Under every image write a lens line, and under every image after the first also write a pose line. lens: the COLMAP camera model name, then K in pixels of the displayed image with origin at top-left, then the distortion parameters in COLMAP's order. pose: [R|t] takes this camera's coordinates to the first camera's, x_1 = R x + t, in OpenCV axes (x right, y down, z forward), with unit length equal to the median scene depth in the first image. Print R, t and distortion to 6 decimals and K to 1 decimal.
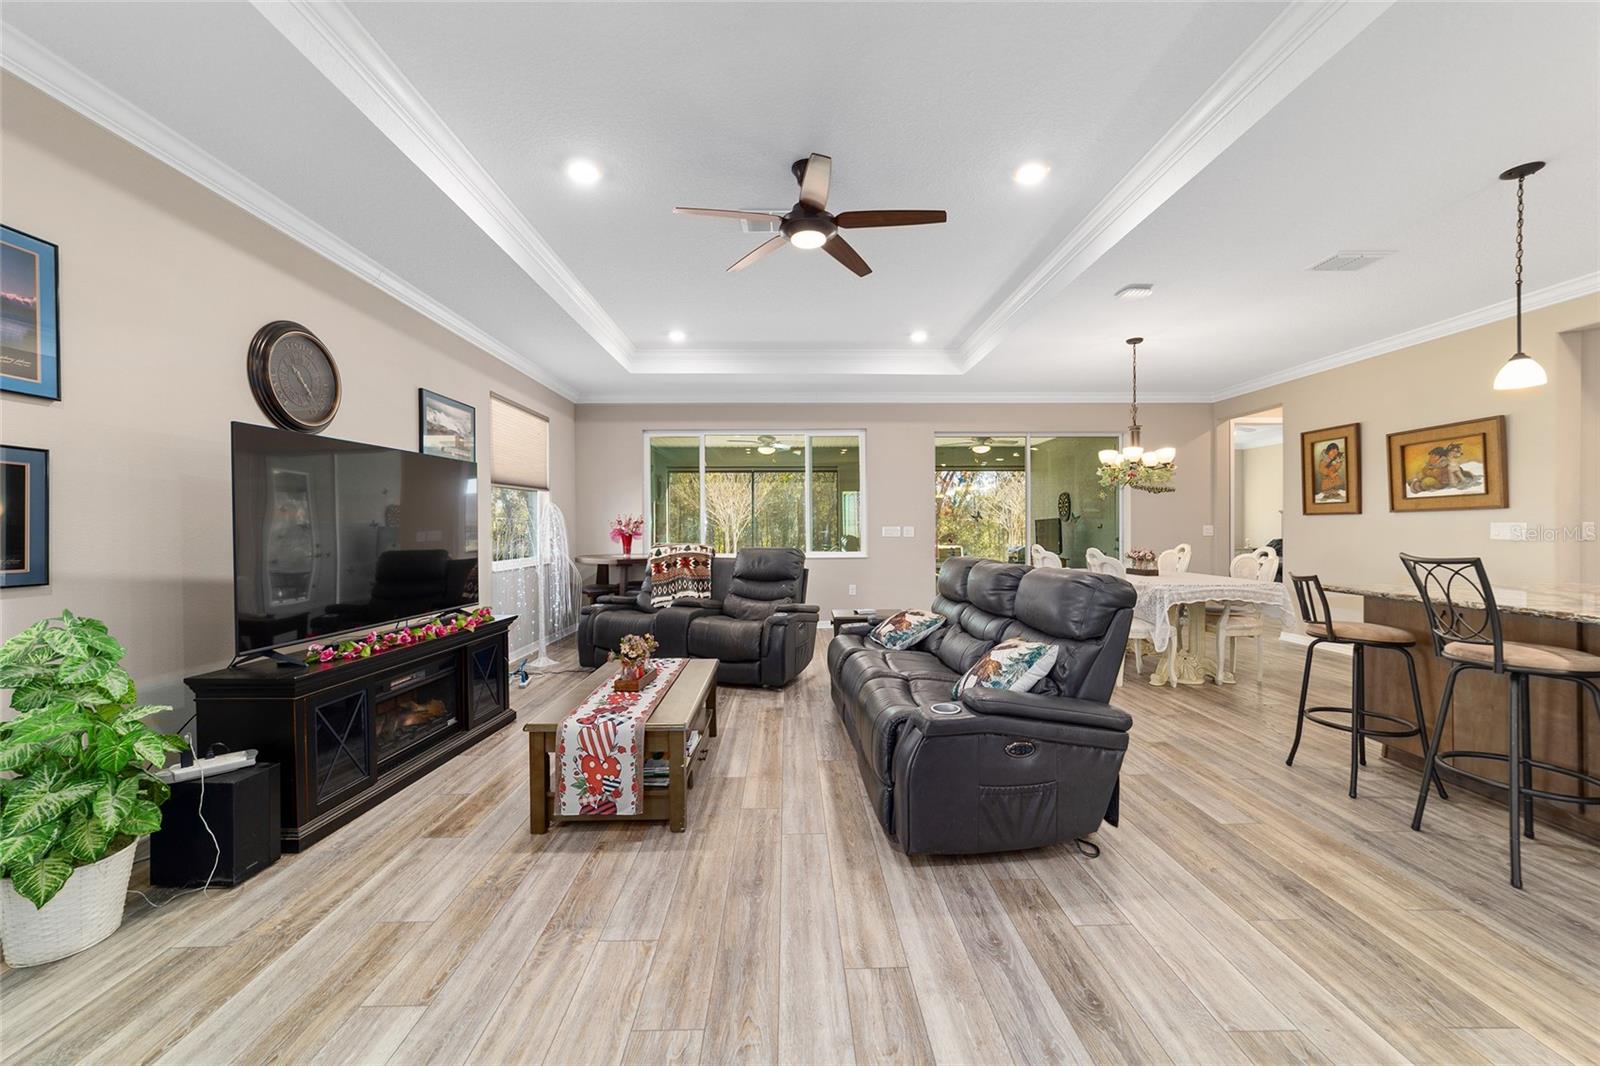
lens RADIAL K [[614.4, 0, 798.3], [0, 614.4, 526.0], [0, 0, 1]] dist [-0.016098, 0.007227]
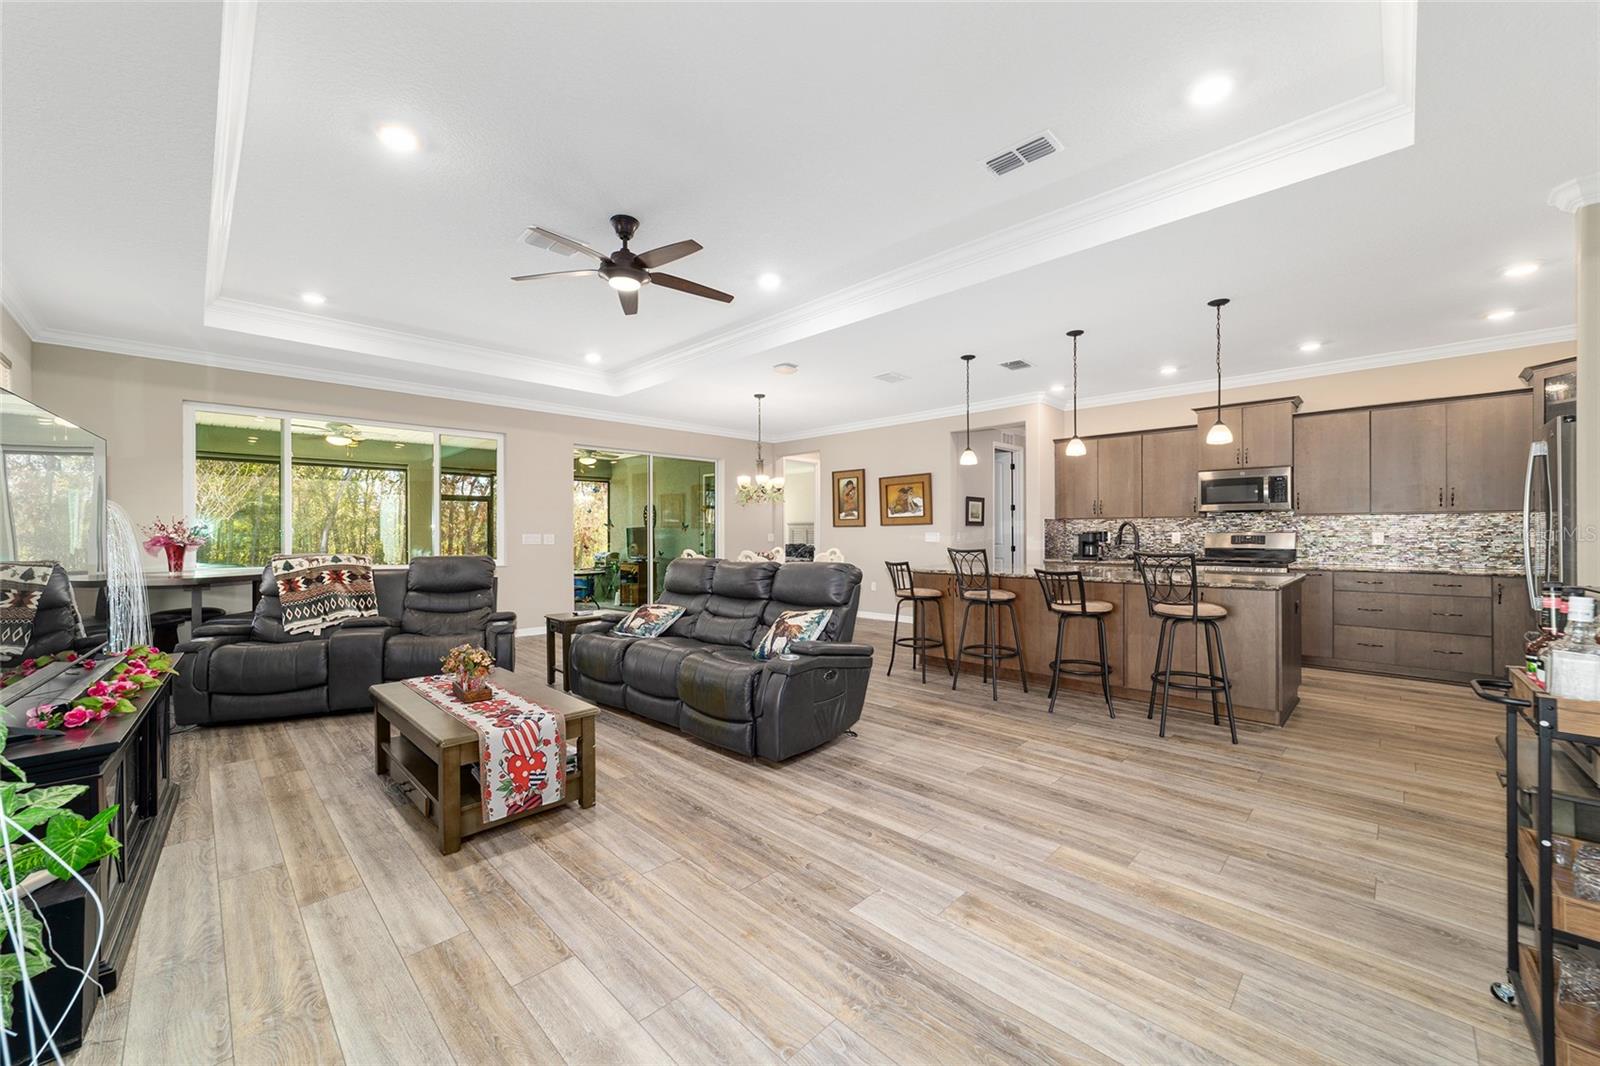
lens RADIAL K [[614.4, 0, 799.0], [0, 614.4, 531.2], [0, 0, 1]] dist [-0.016098, 0.007227]
pose [[0.718415, 0.005257, 0.695595, -0.577849], [-0.001933, 0.999983, -0.005562, 0.002854], [-0.695612, 0.002651, 0.718413, -0.054905]]
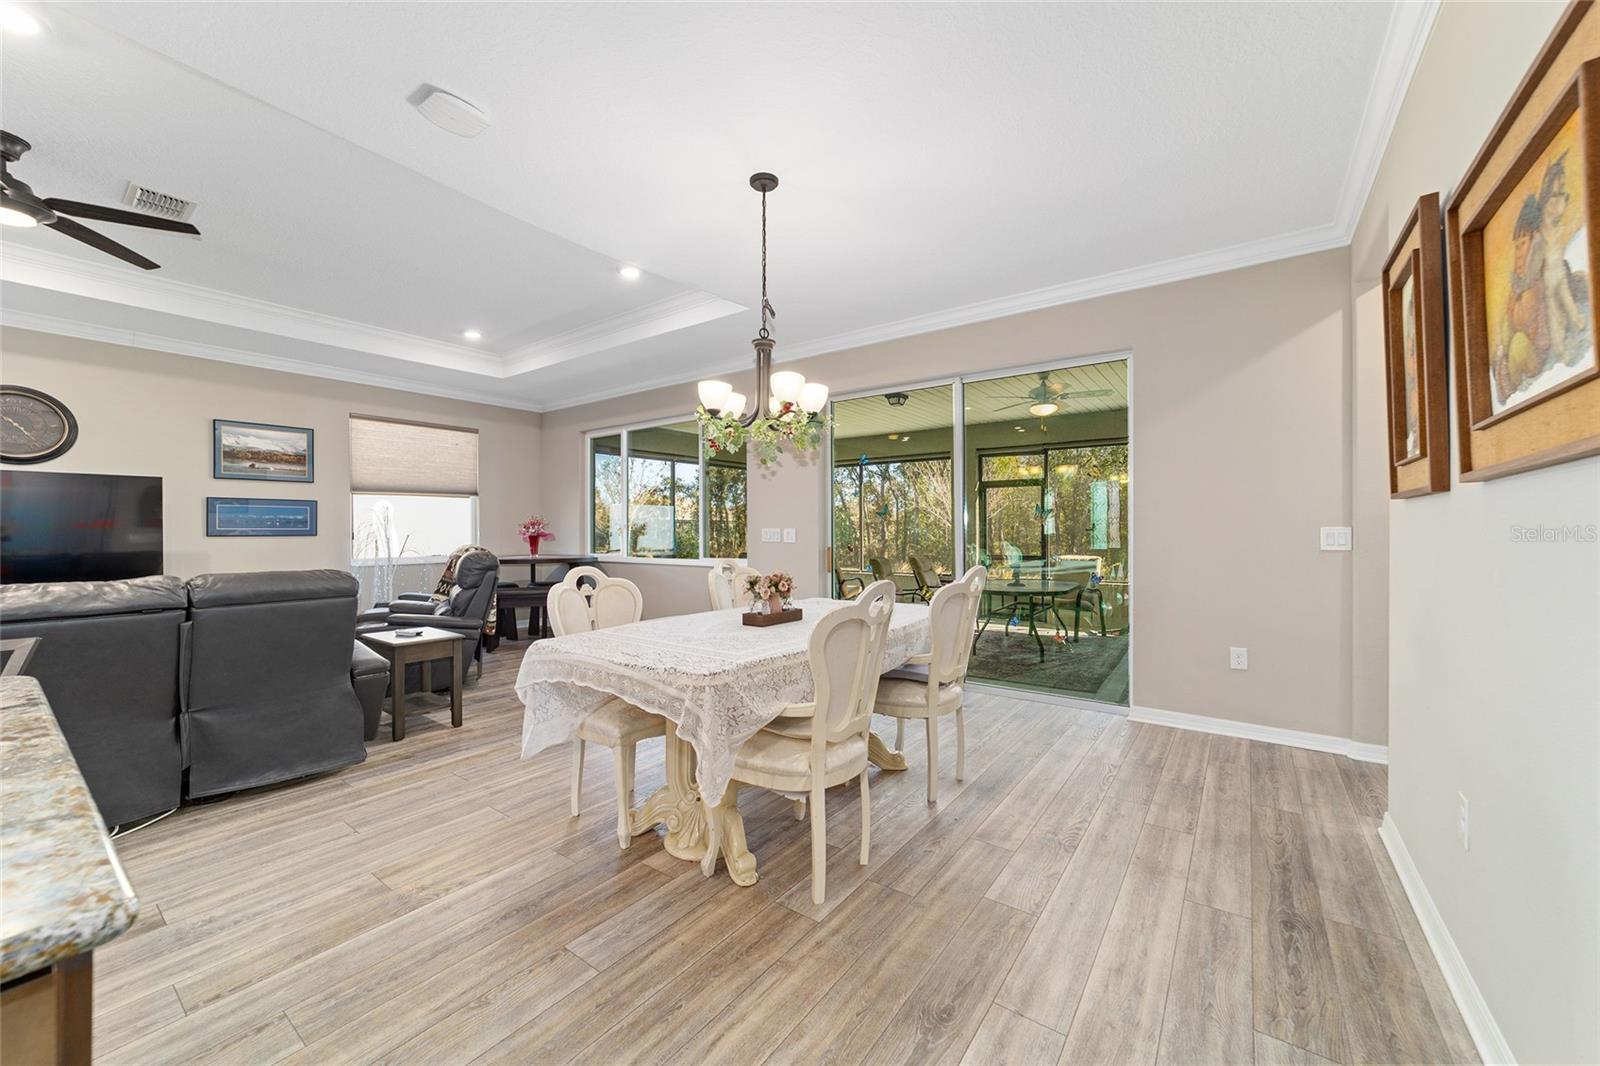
lens RADIAL K [[614.4, 0, 798.5], [0, 614.4, 531.6], [0, 0, 1]] dist [-0.016098, 0.007227]
pose [[0.792601, 0.005526, -0.609715, 1.597791], [0.000677, 0.999950, 0.009944, -0.005327], [0.609740, -0.008294, 0.792558, 1.056372]]
